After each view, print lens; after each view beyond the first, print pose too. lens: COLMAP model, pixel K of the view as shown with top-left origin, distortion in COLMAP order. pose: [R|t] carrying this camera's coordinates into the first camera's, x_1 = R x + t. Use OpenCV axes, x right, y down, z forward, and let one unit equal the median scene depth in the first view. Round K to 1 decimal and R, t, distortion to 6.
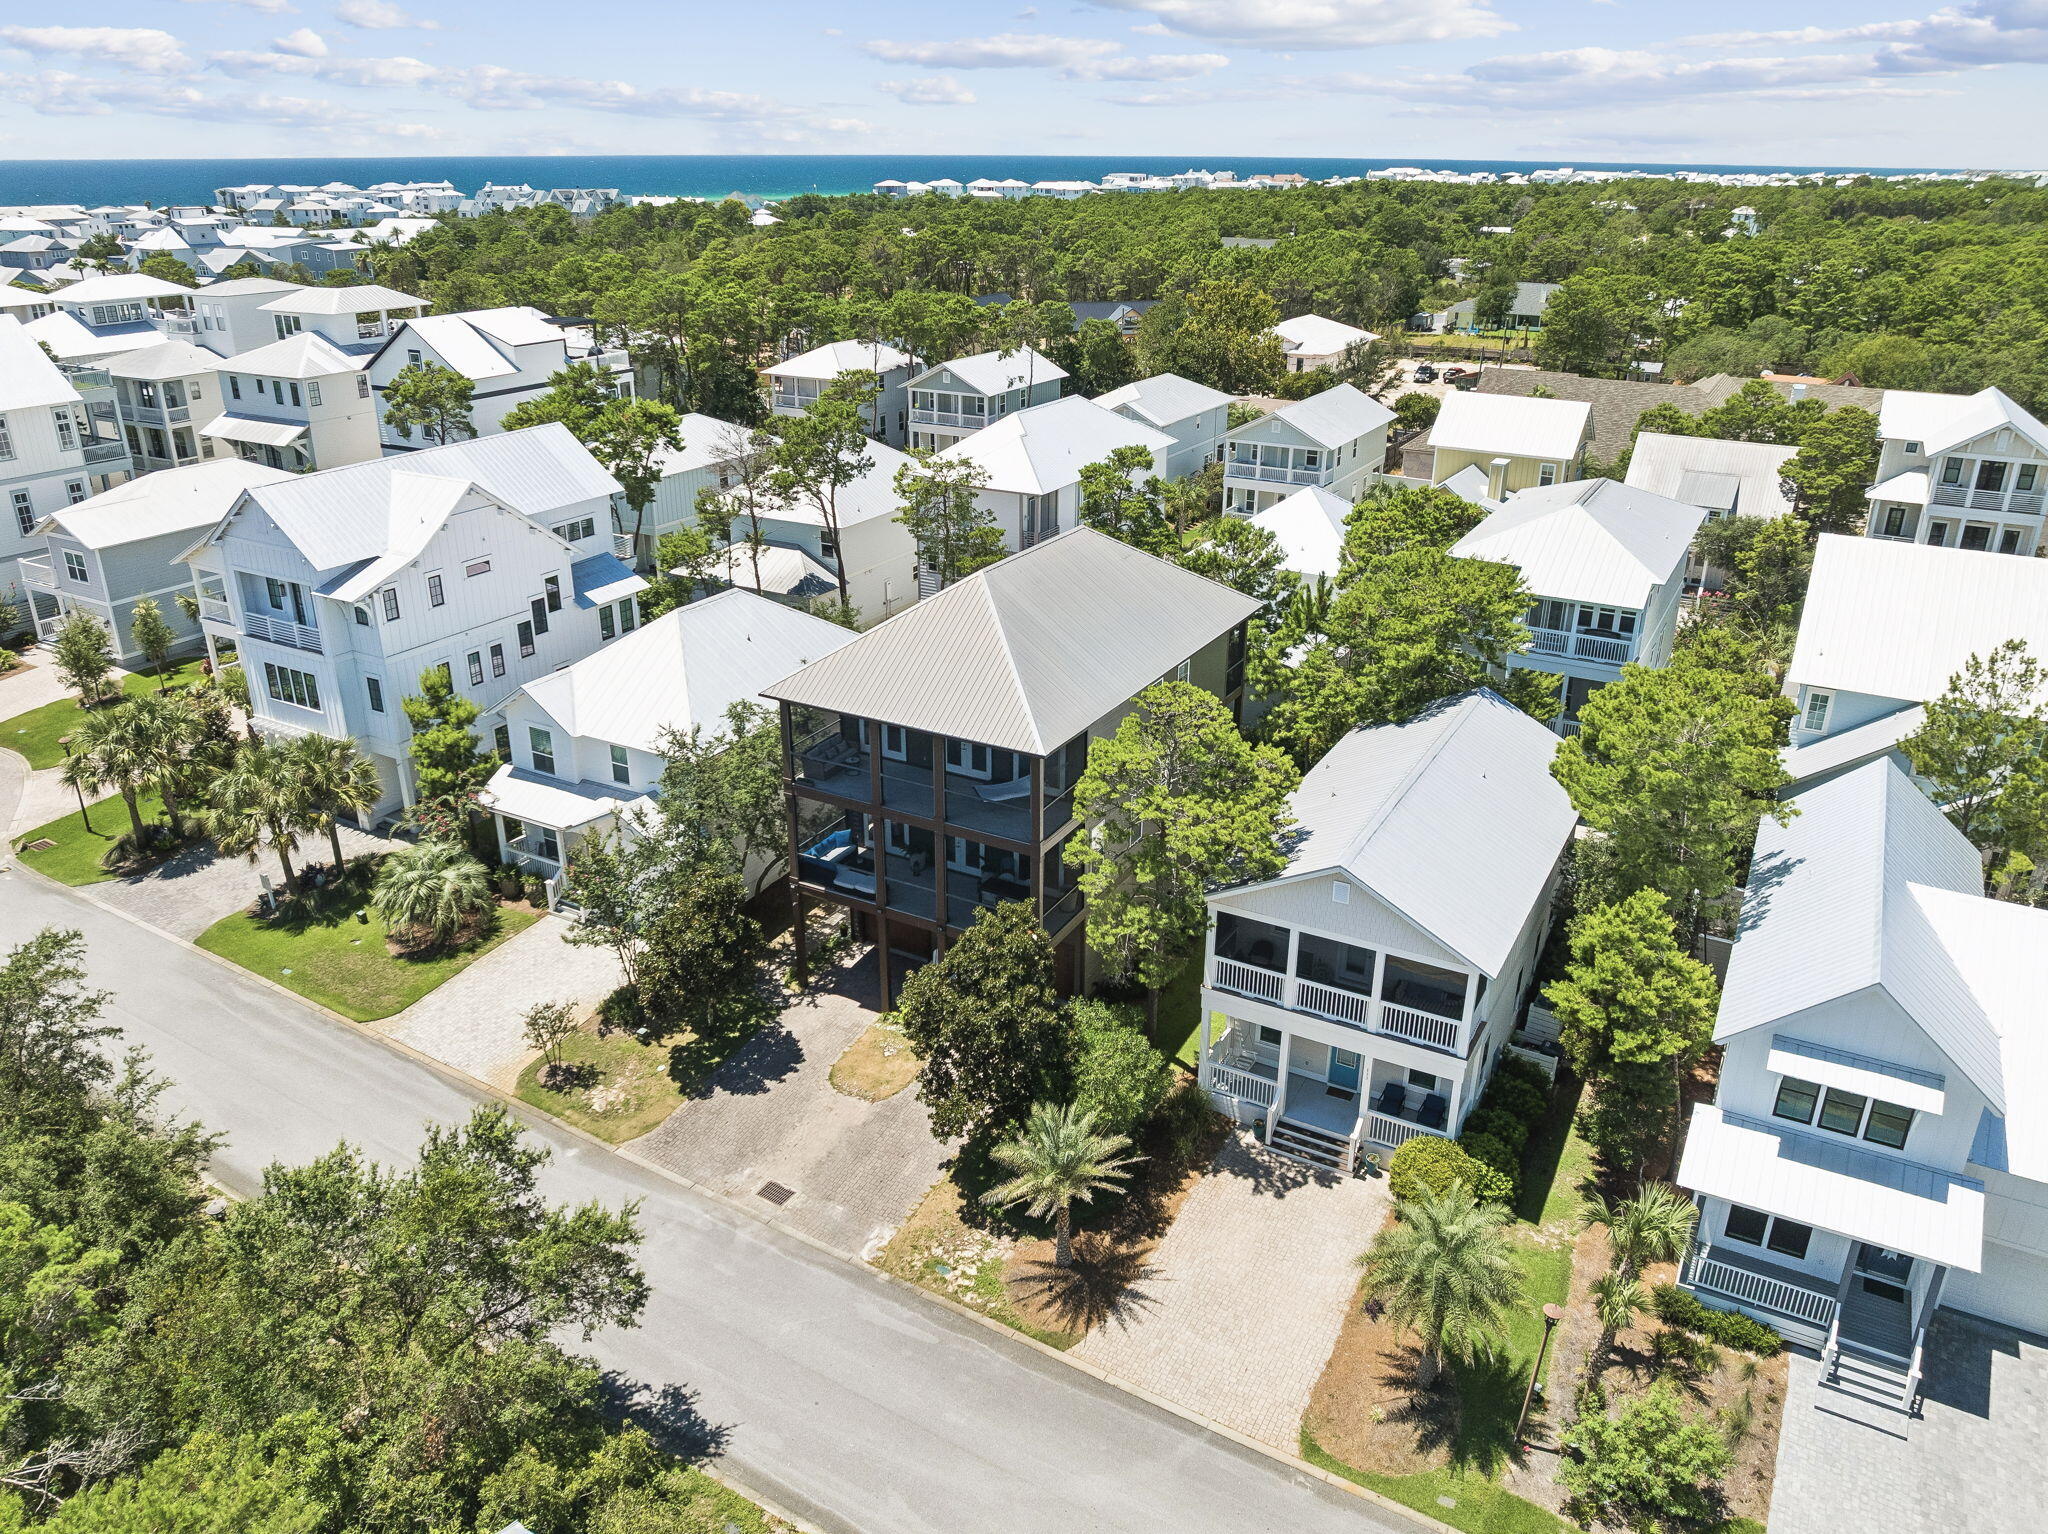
lens RADIAL K [[1451.8, 0, 1024.0], [0, 1451.8, 767.0], [0, 0, 1]] dist [-0.040591, 0.006657]
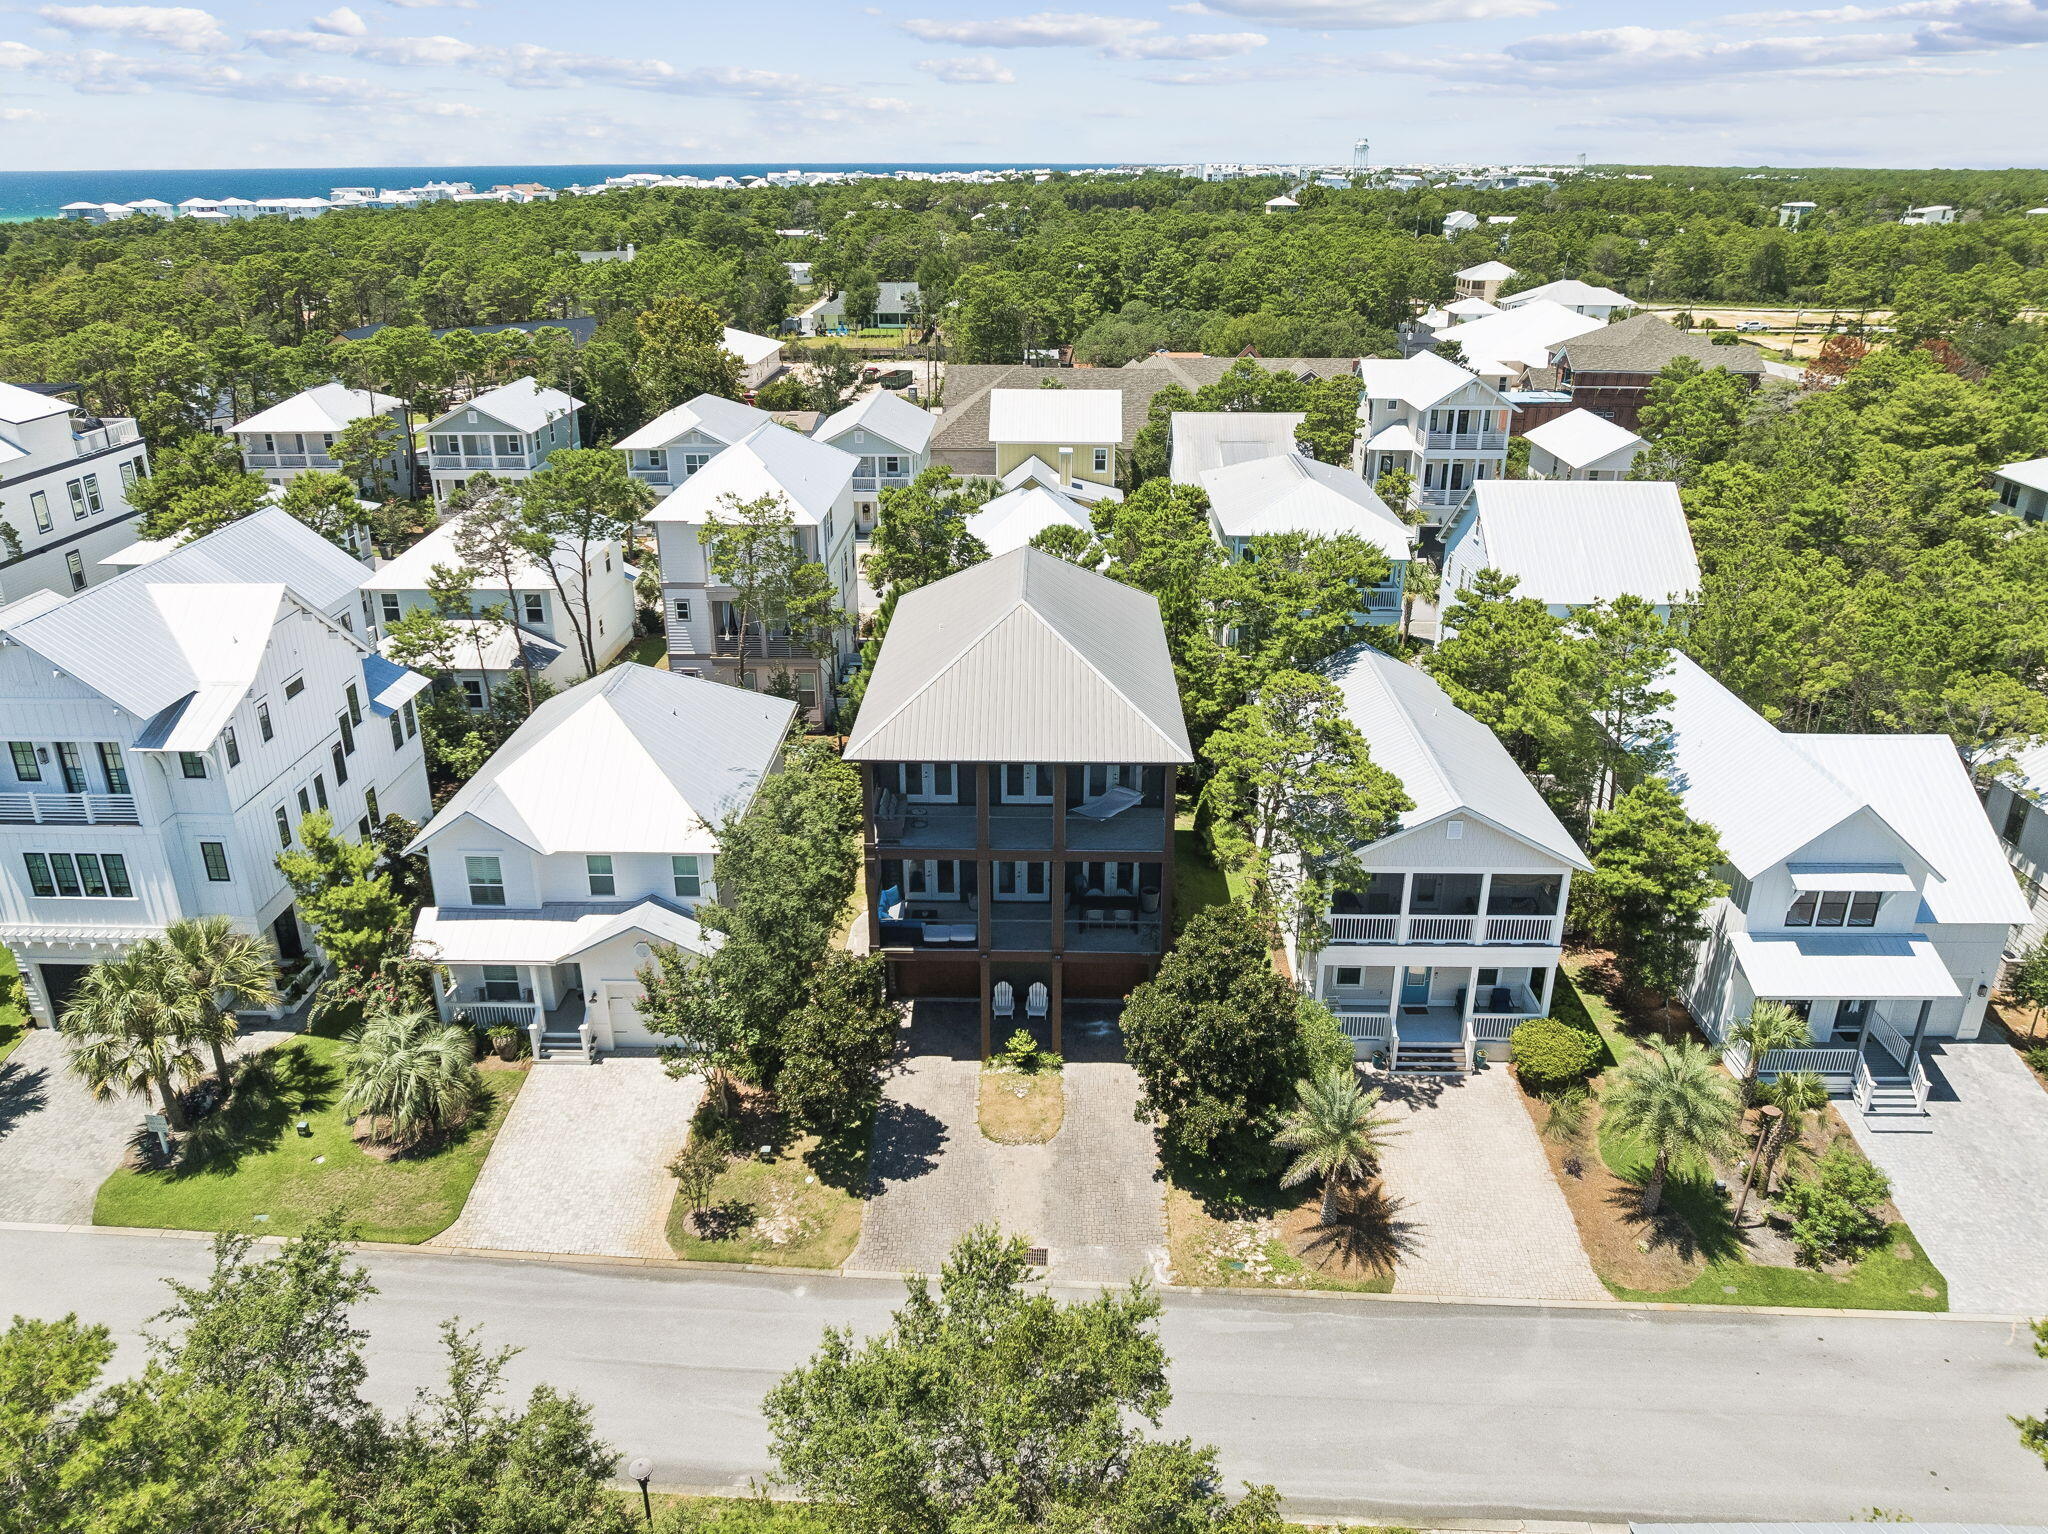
lens RADIAL K [[1451.8, 0, 1024.0], [0, 1451.8, 767.0], [0, 0, 1]] dist [-0.040591, 0.006657]
pose [[0.881071, -0.186144, 0.434815, -0.417240], [0.187602, 0.981430, 0.040010, -0.052553], [-0.434188, 0.046321, 0.899631, 0.087772]]
